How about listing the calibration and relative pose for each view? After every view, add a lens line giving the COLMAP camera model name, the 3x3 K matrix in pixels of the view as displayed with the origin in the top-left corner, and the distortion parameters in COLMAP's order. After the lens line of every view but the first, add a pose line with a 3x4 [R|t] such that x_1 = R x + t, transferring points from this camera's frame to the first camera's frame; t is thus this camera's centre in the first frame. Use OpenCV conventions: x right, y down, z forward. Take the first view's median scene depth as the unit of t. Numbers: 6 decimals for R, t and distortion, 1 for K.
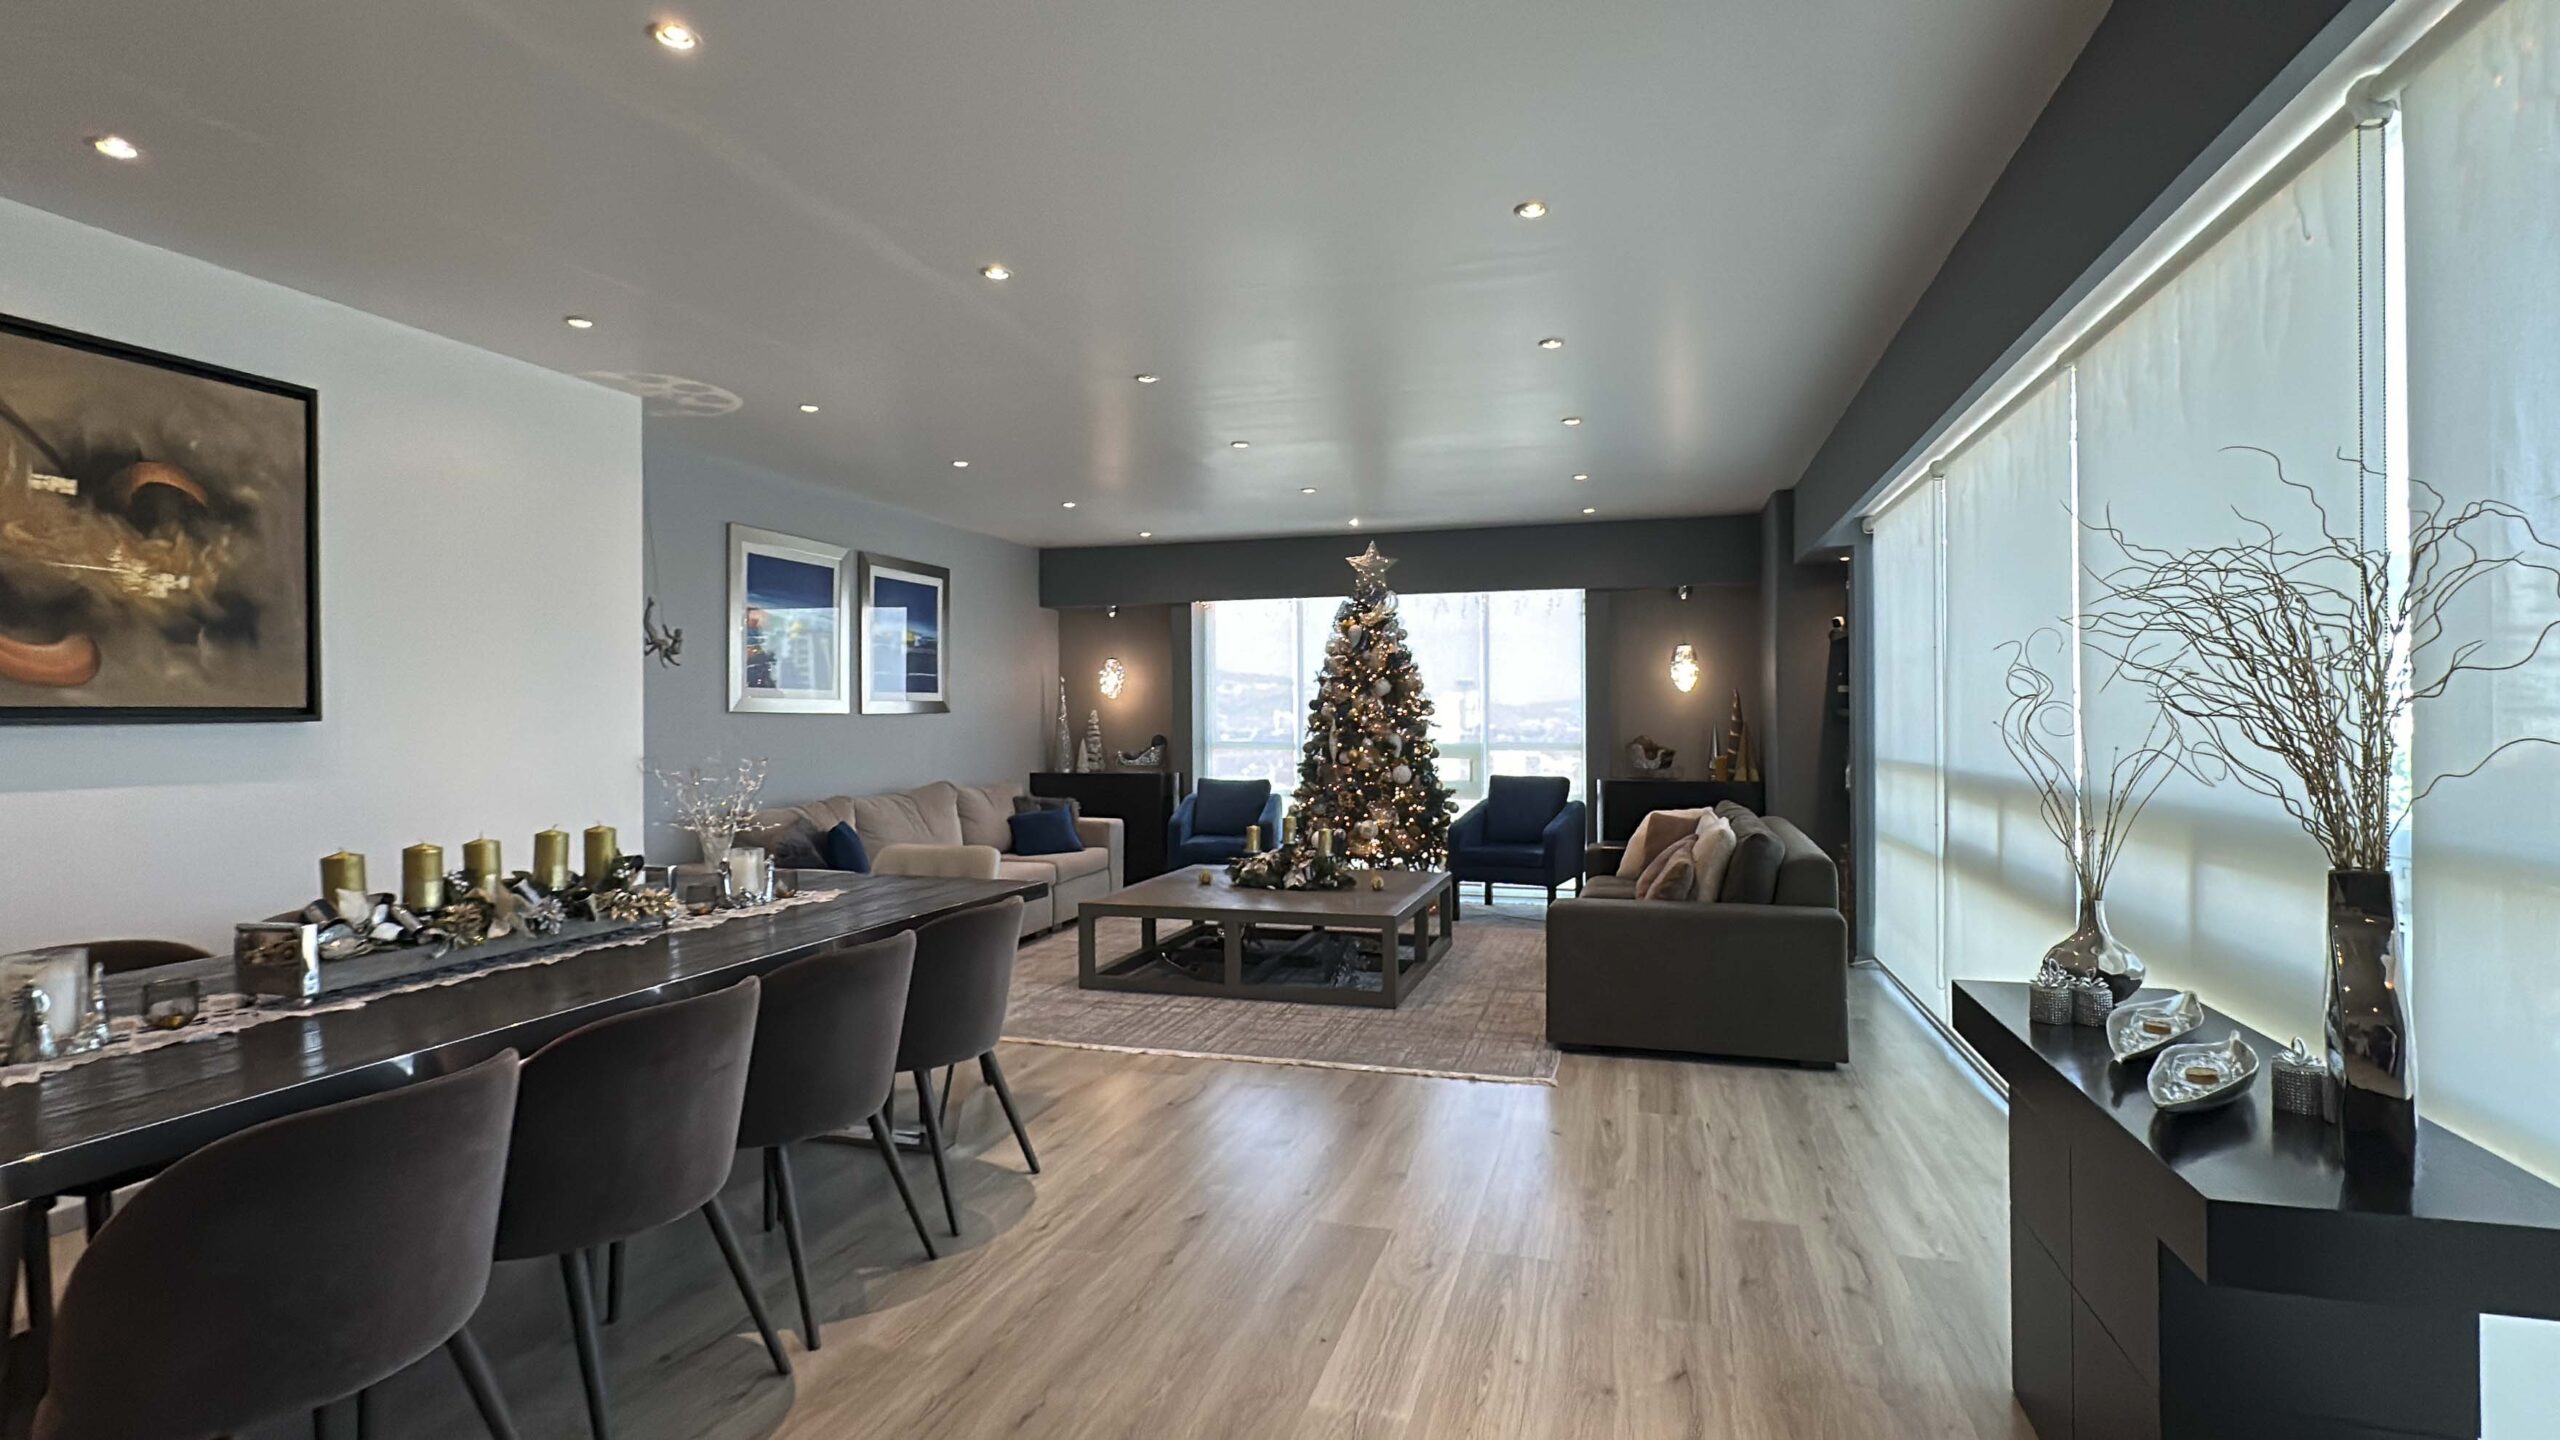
lens RADIAL K [[1202.9, 0, 1289.9], [0, 1202.9, 718.2], [0, 0, 1]] dist [0.002617, 0.001875]
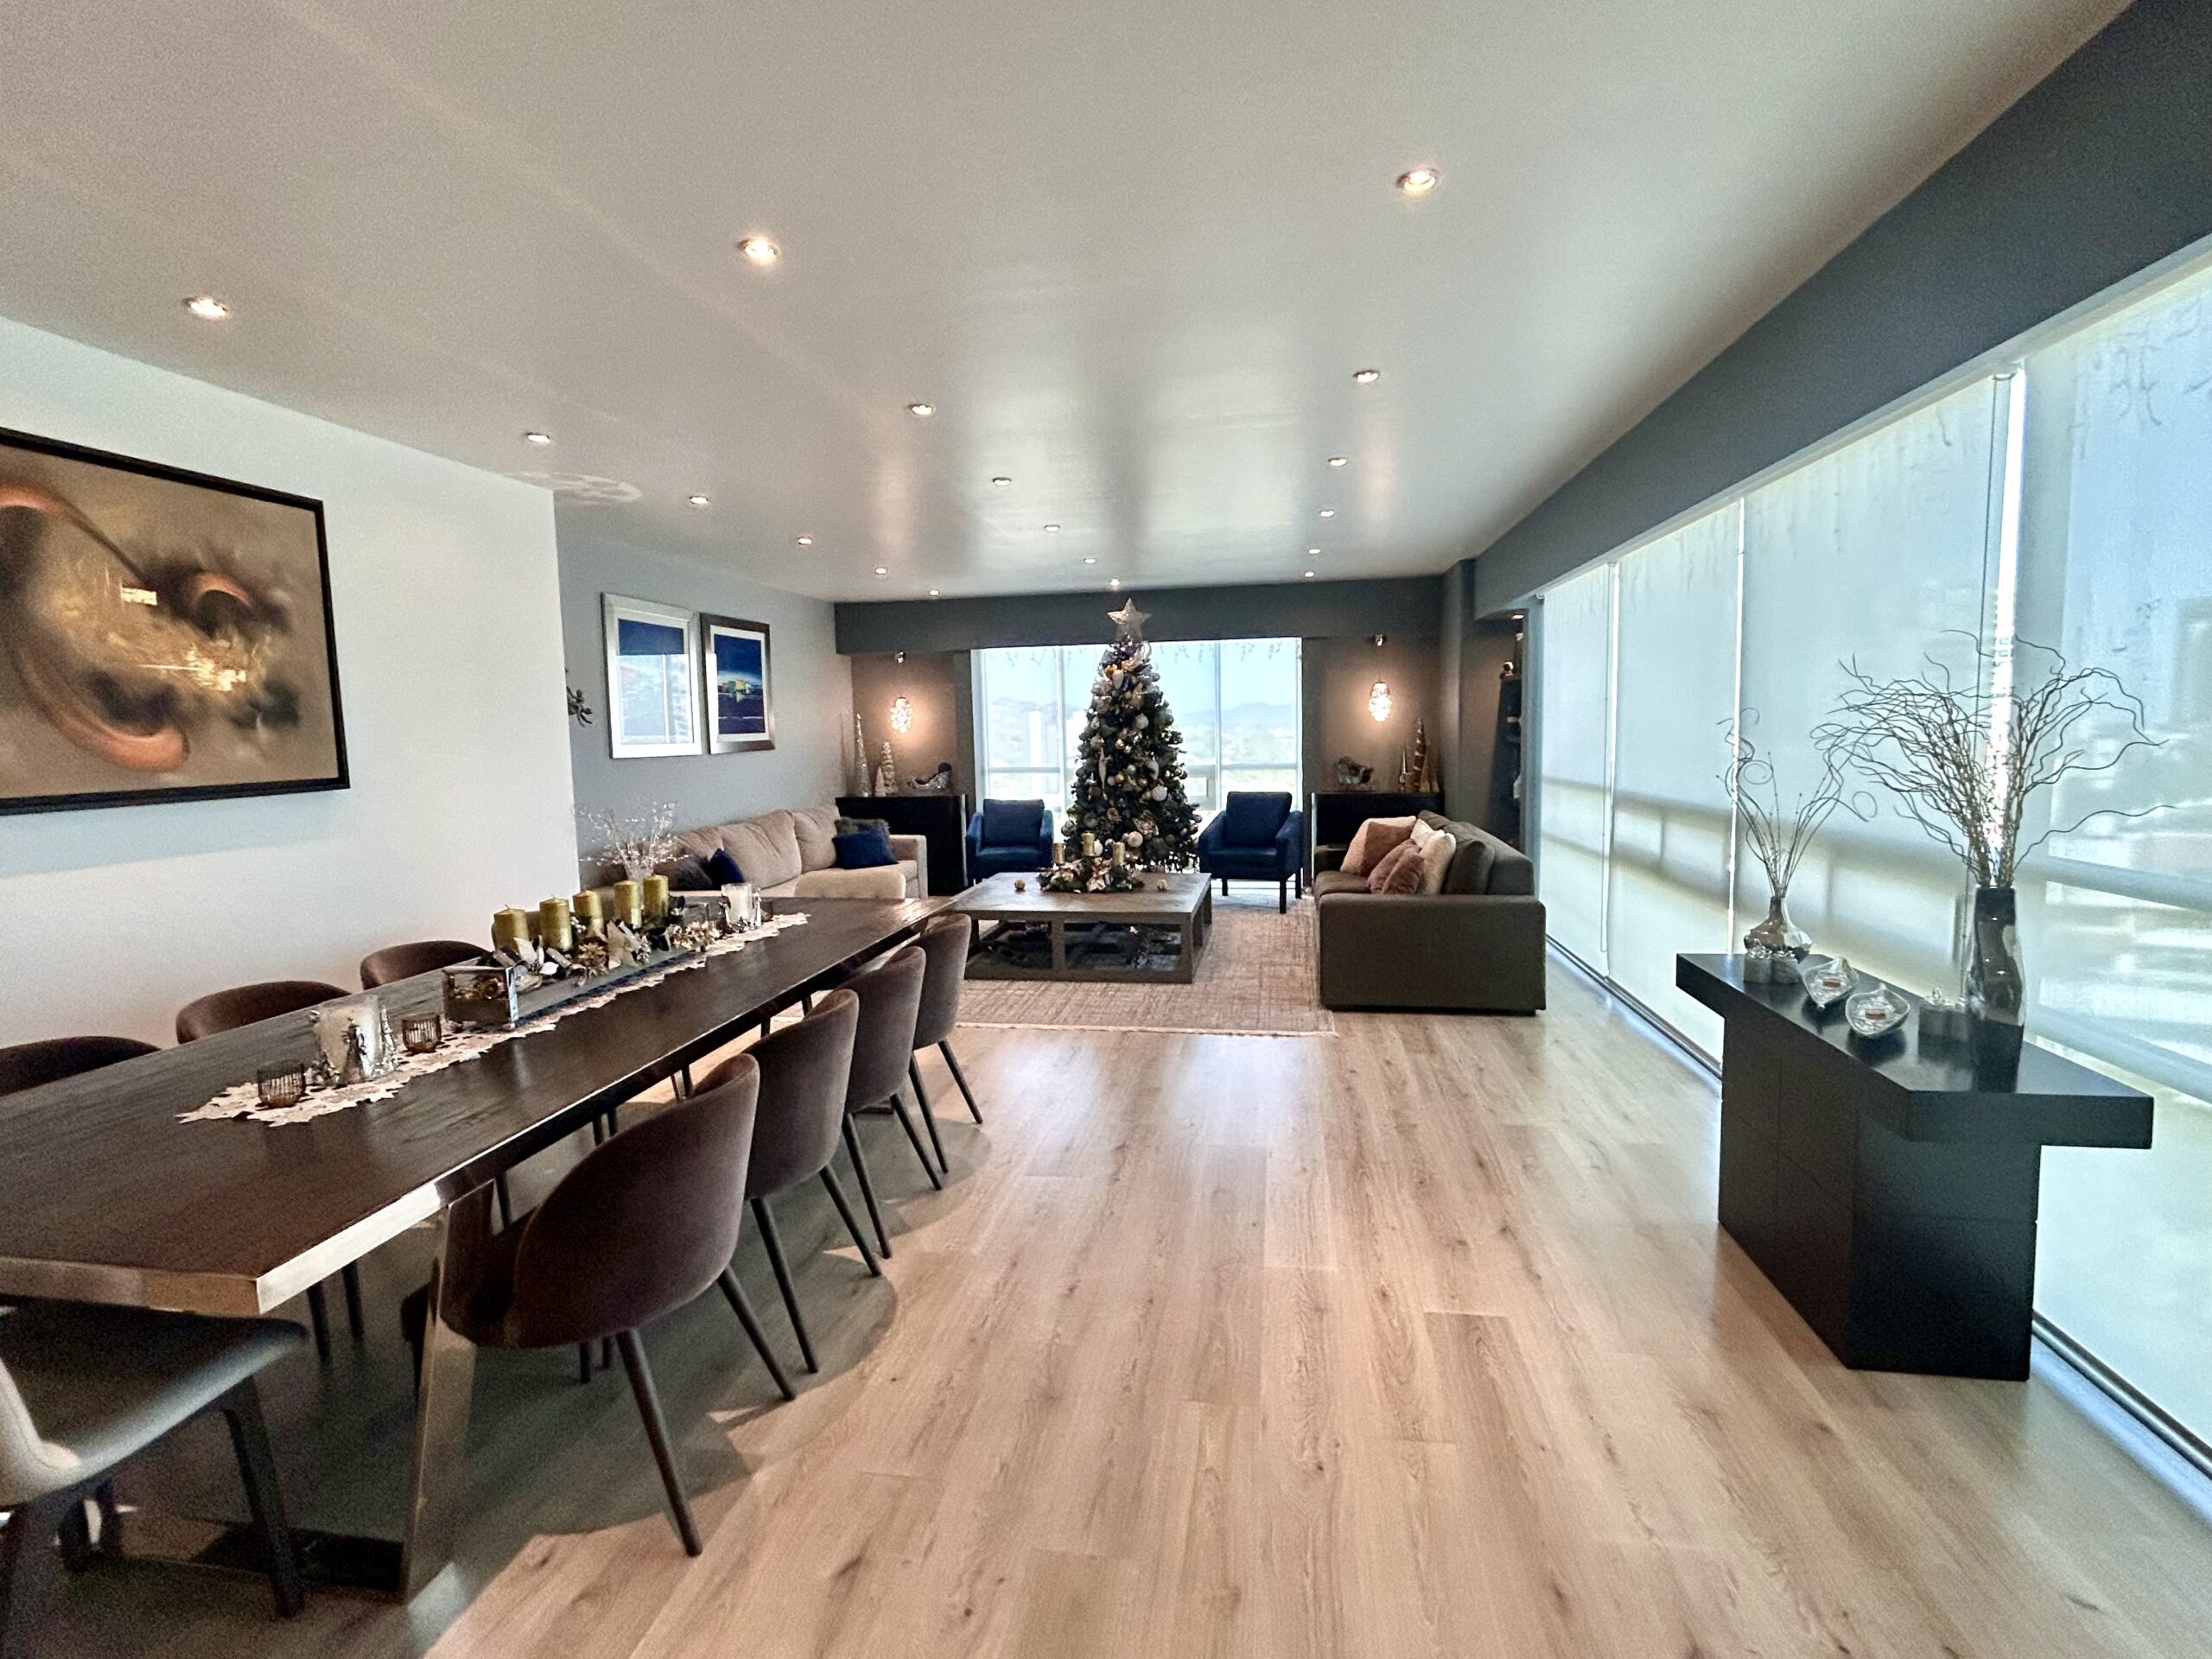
lens RADIAL K [[1045.4, 0, 1099.2], [0, 1045.4, 825.7], [0, 0, 1]] dist [0.006548, -0.000195]
pose [[0.993109, -0.027588, 0.113898, -0.194476], [0.016937, 0.995481, 0.093443, -0.045463], [-0.115961, -0.090870, 0.989088, -0.103037]]
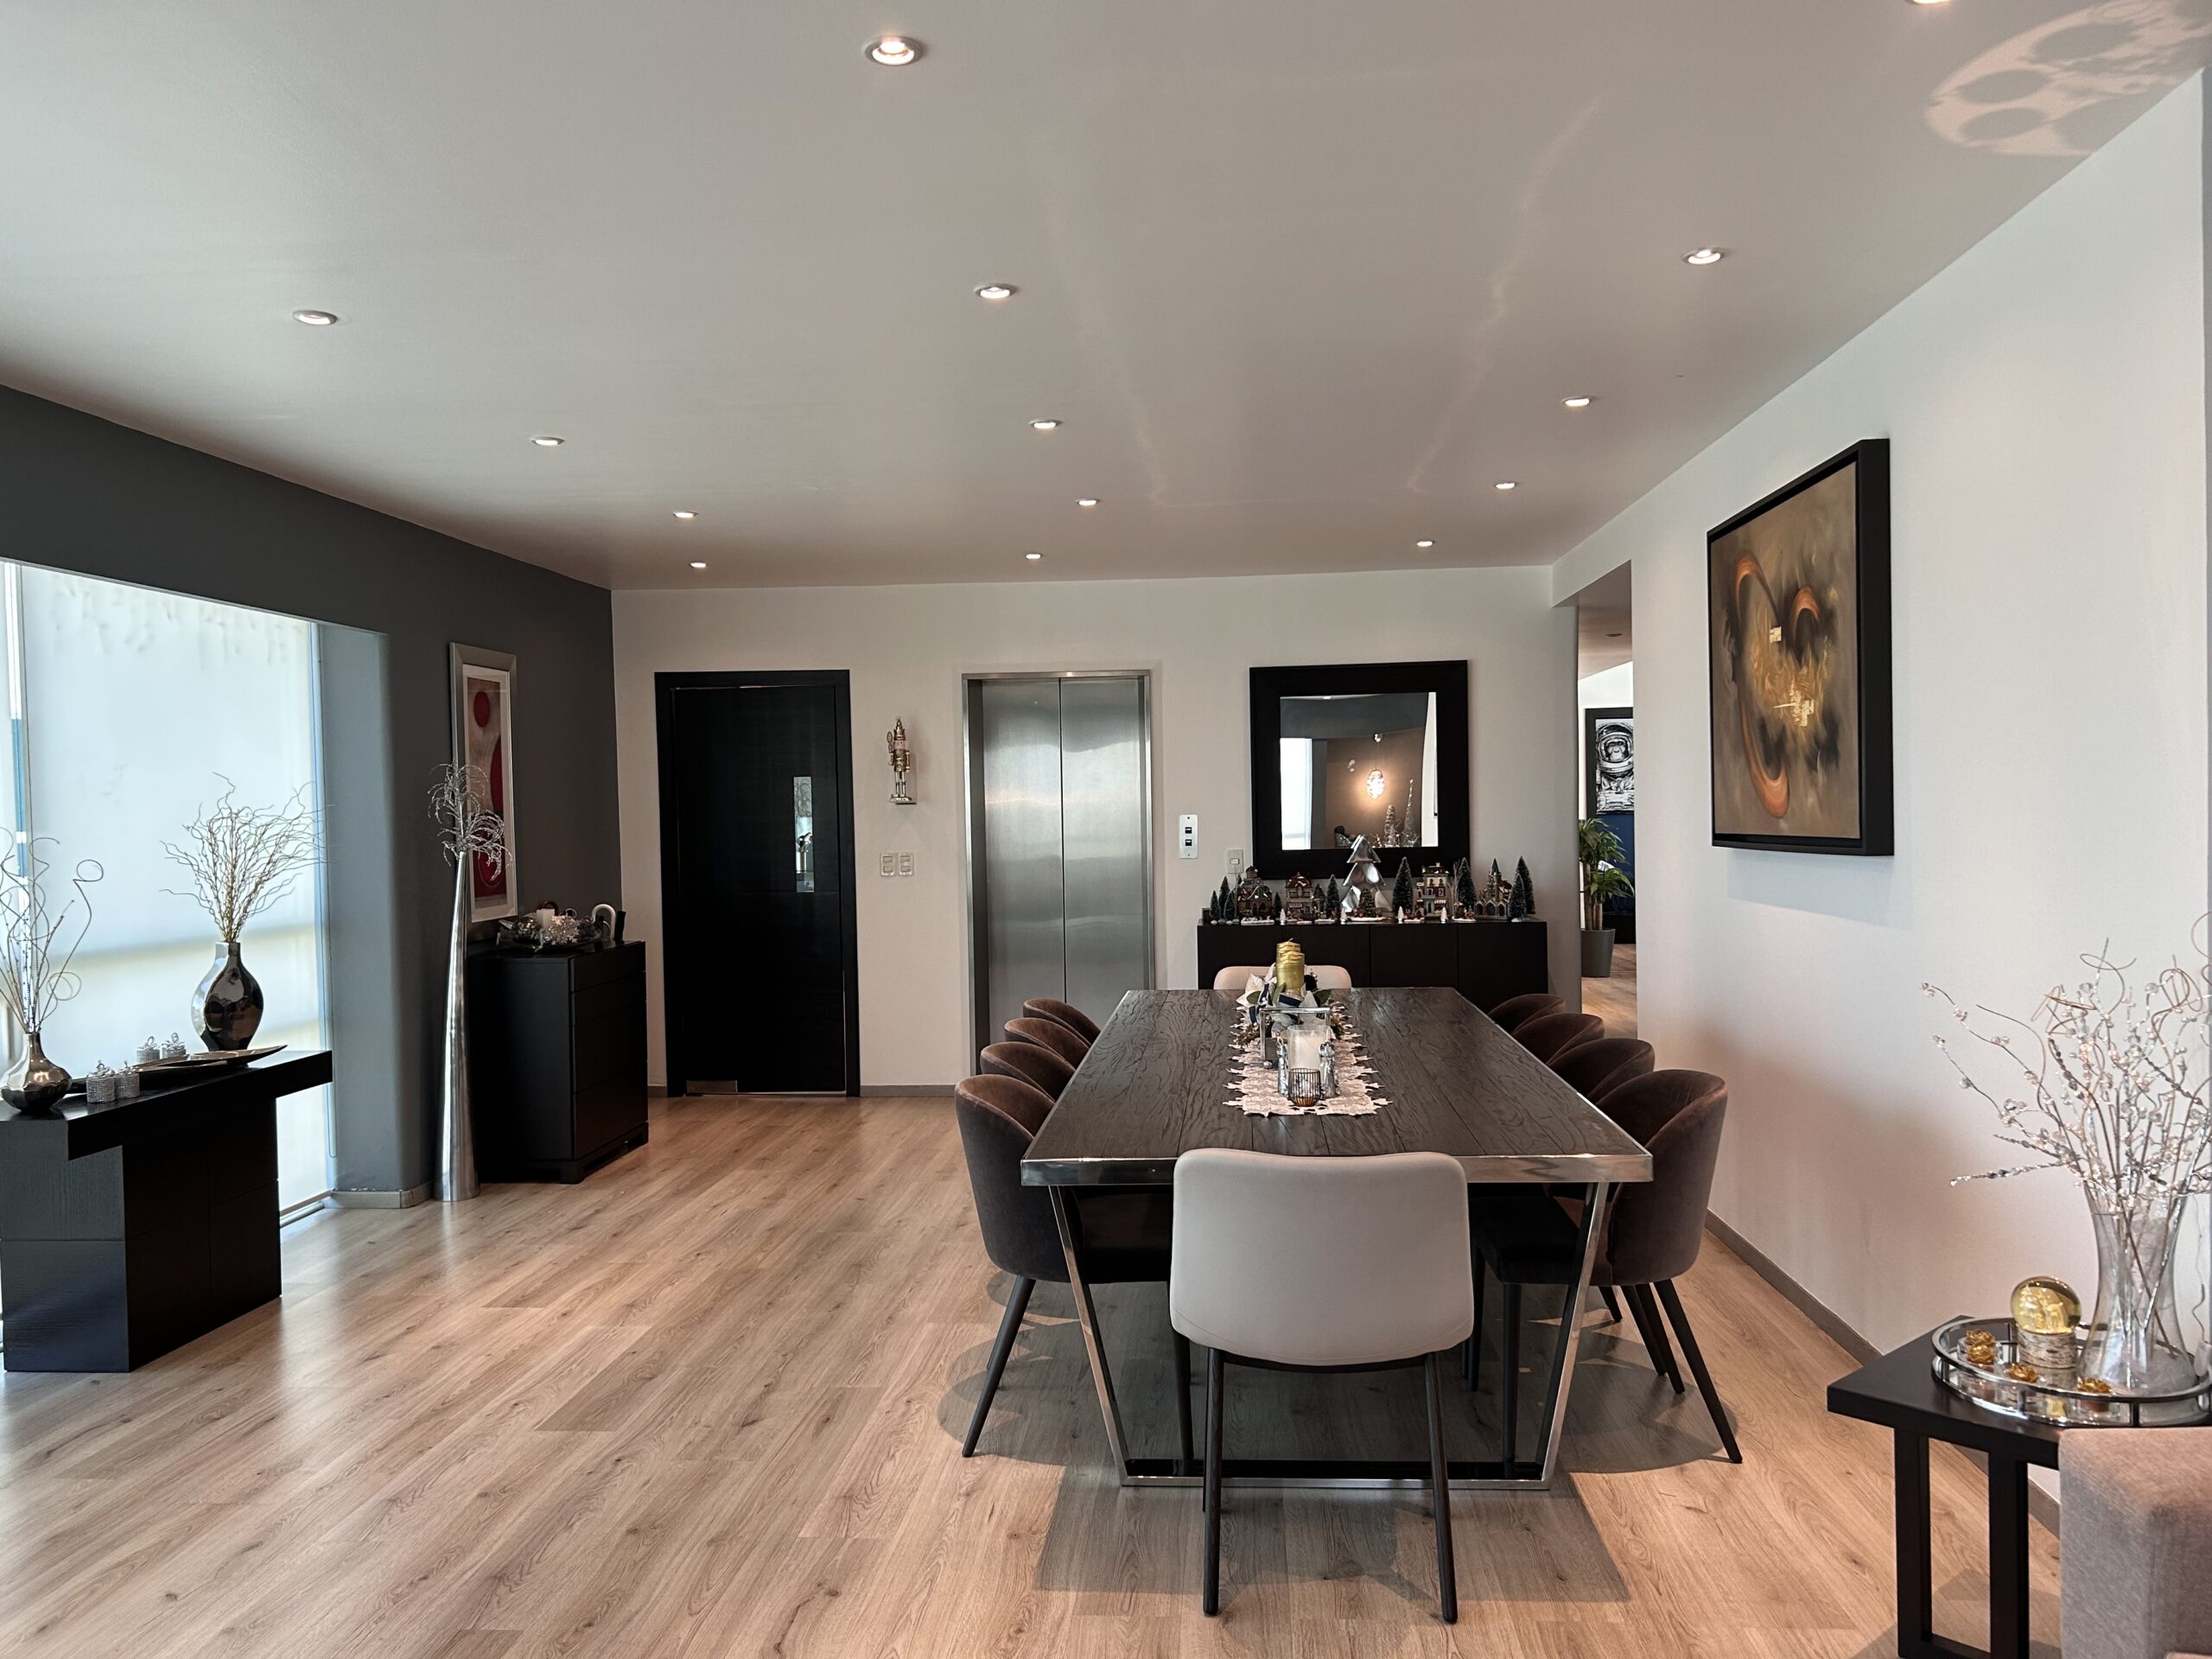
lens RADIAL K [[1660.8, 0, 1112.0], [0, 1660.8, 832.4], [0, 0, 1]] dist [0.009146, 0.004633]
pose [[-0.977649, 0.031537, -0.207864, -0.085575], [0.028864, 0.999457, 0.015879, -0.044596], [0.208252, 0.009524, -0.978029, 2.001480]]
